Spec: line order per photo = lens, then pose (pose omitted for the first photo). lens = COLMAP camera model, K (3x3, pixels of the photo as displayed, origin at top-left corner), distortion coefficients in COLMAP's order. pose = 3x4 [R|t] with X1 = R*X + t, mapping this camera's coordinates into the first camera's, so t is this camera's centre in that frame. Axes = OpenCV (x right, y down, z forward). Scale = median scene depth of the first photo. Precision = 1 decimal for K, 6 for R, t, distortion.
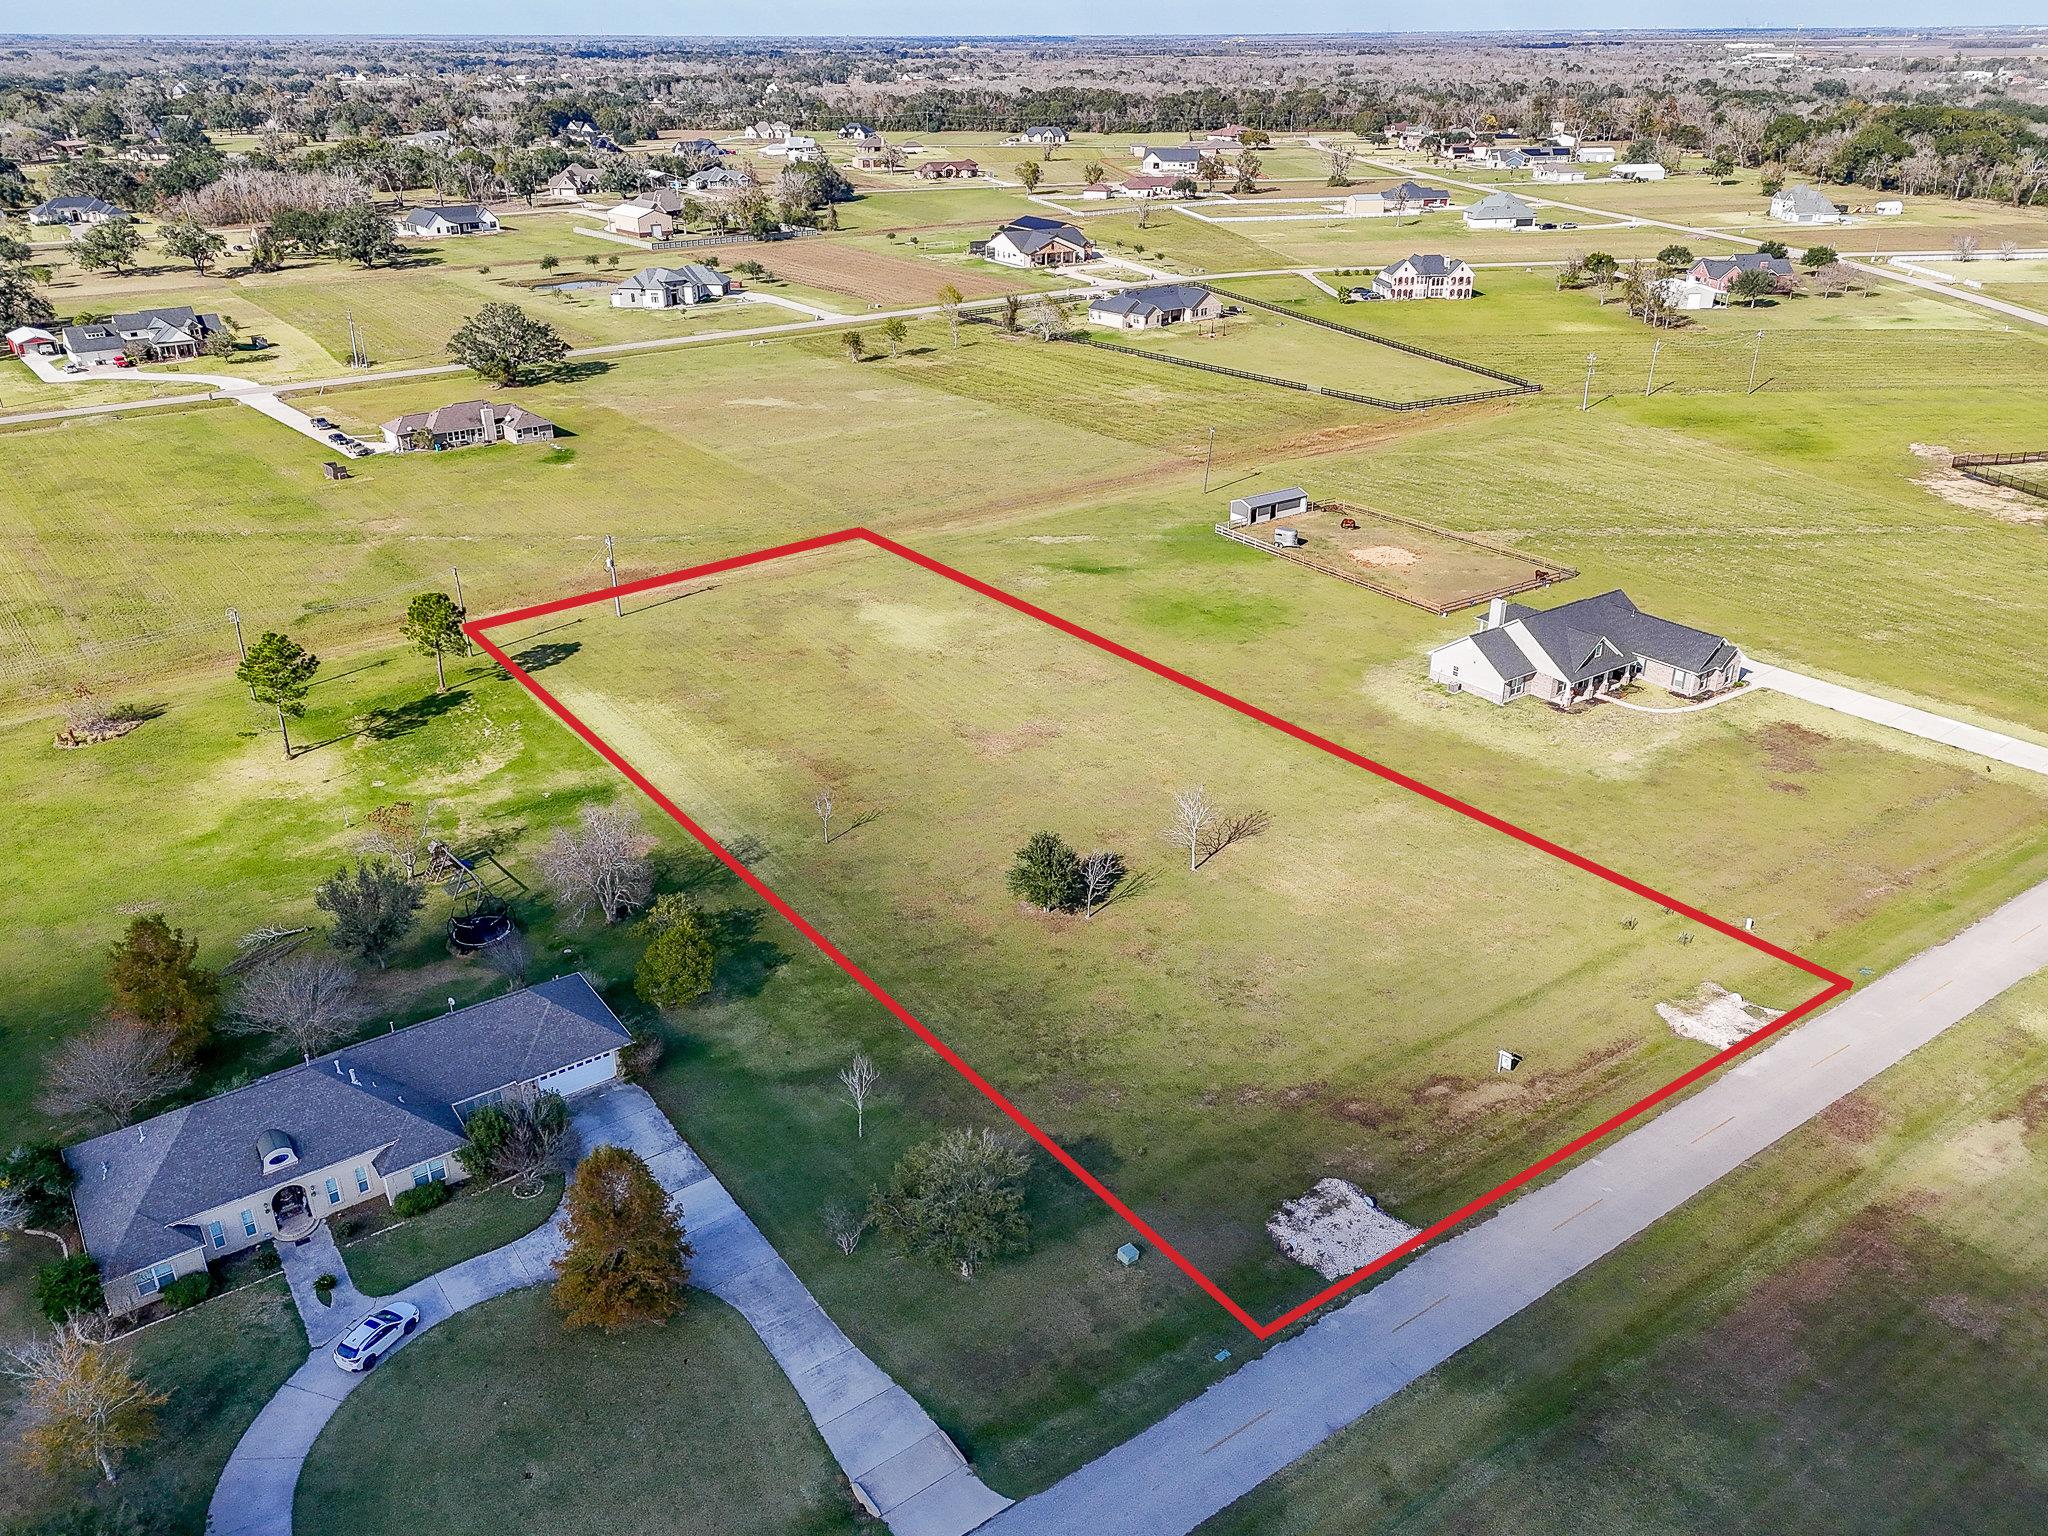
lens RADIAL K [[1538.4, 0, 1017.3], [0, 1538.4, 775.9], [0, 0, 1]] dist [0.075336, -0.073087]
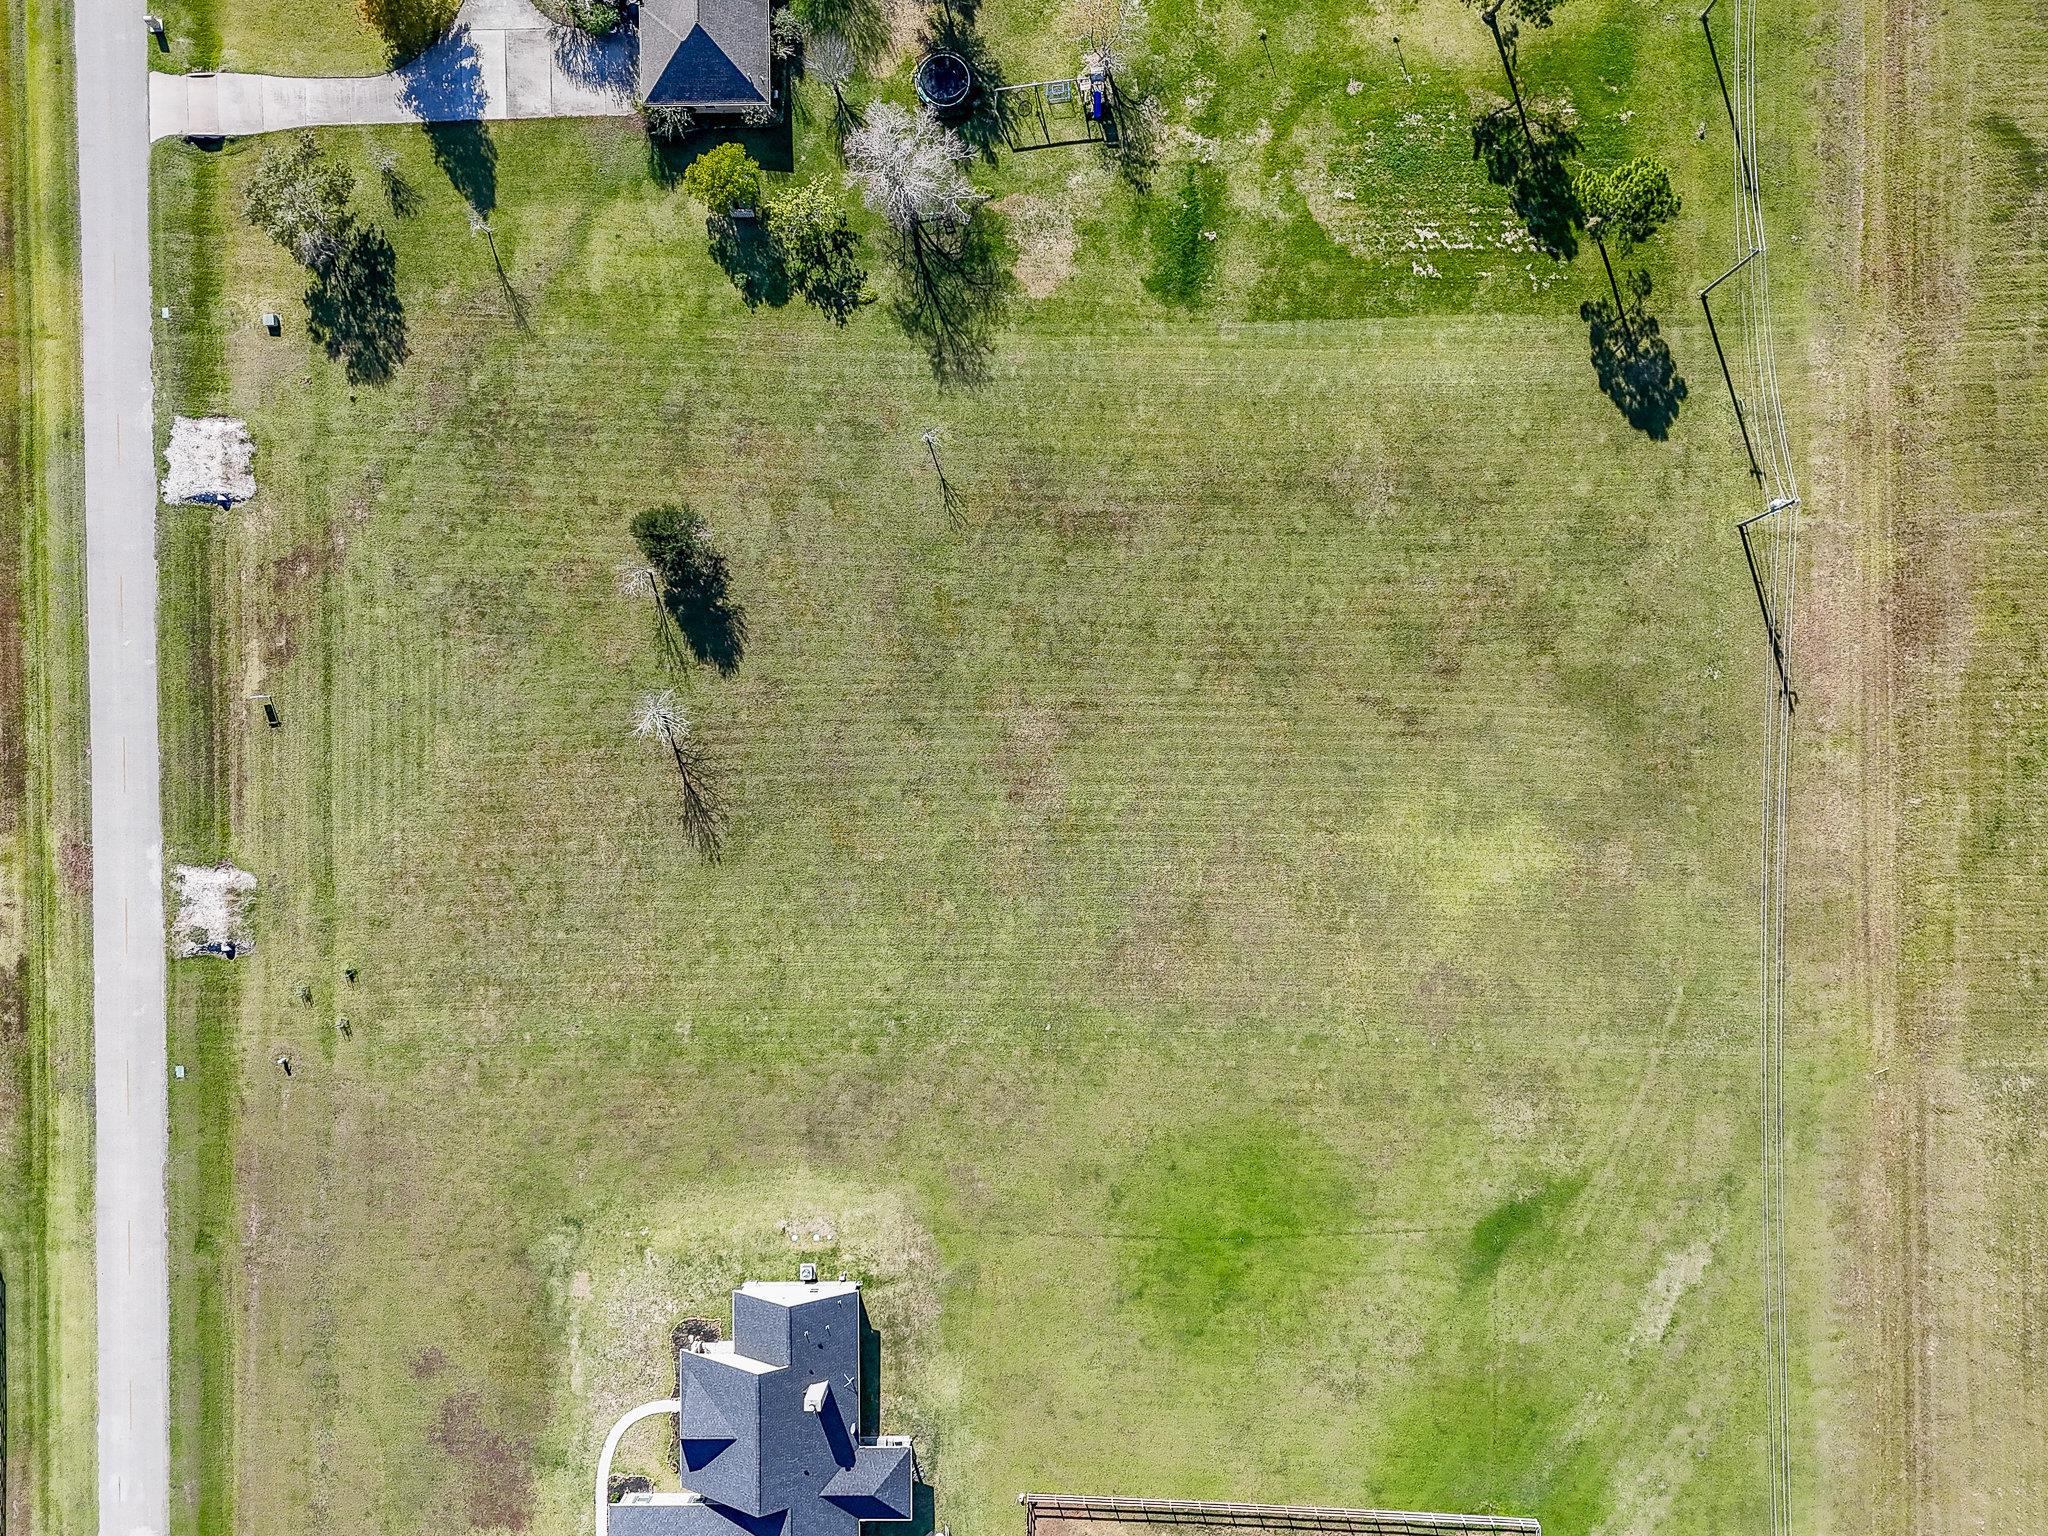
lens RADIAL K [[1517.7, 0, 1021.1], [0, 1517.7, 776.0], [0, 0, 1]] dist [0.073242, -0.062422]
pose [[-0.569854, 0.821302, 0.027003, -0.006875], [-0.325665, -0.255886, 0.910200, -0.525334], [0.754460, 0.509887, 0.413287, 0.447011]]
